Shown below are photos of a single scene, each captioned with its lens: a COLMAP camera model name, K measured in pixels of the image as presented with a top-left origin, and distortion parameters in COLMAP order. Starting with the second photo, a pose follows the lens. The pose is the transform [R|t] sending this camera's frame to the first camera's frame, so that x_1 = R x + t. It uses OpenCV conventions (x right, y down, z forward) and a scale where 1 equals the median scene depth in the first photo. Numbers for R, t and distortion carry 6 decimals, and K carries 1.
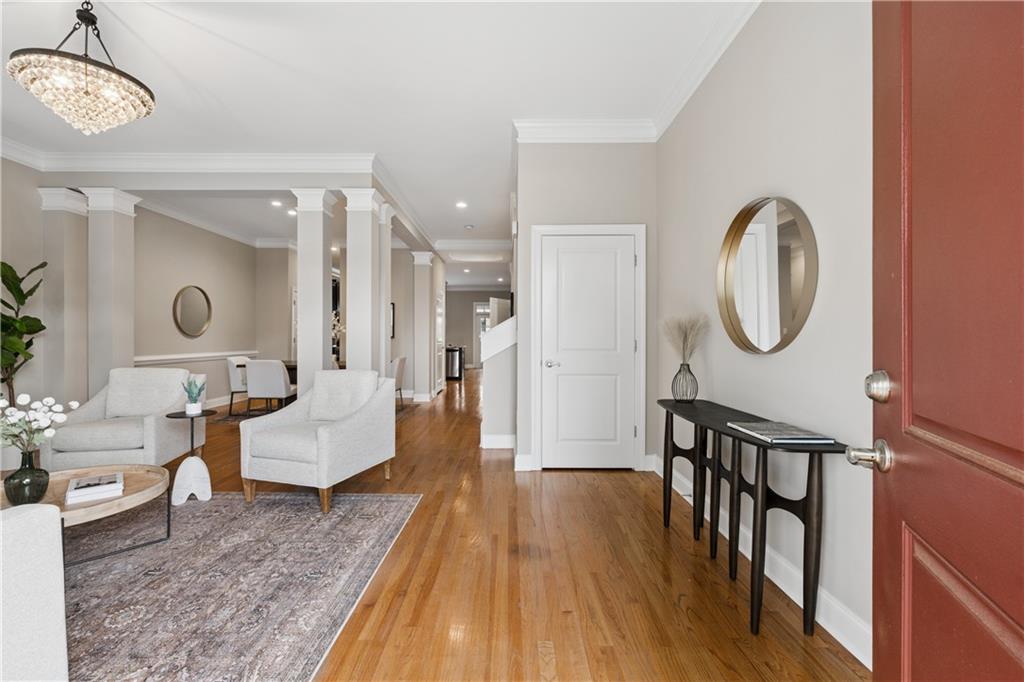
lens RADIAL K [[448.2, 0, 511.2], [0, 448.2, 340.2], [0, 0, 1]] dist [-0.006723, -0.000232]
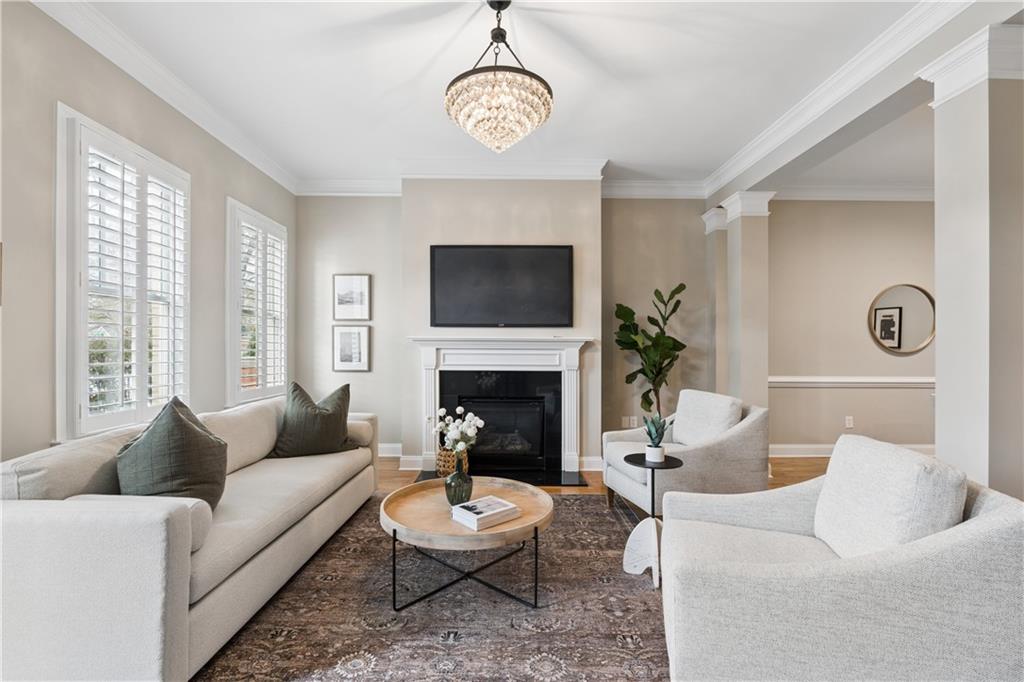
lens RADIAL K [[448.2, 0, 511.6], [0, 448.2, 348.3], [0, 0, 1]] dist [-0.006723, -0.000232]
pose [[0.001790, -0.005835, -0.999981, 0.030714], [-0.011370, 0.999918, -0.005855, -0.013803], [0.999934, 0.011380, 0.001723, 0.857806]]
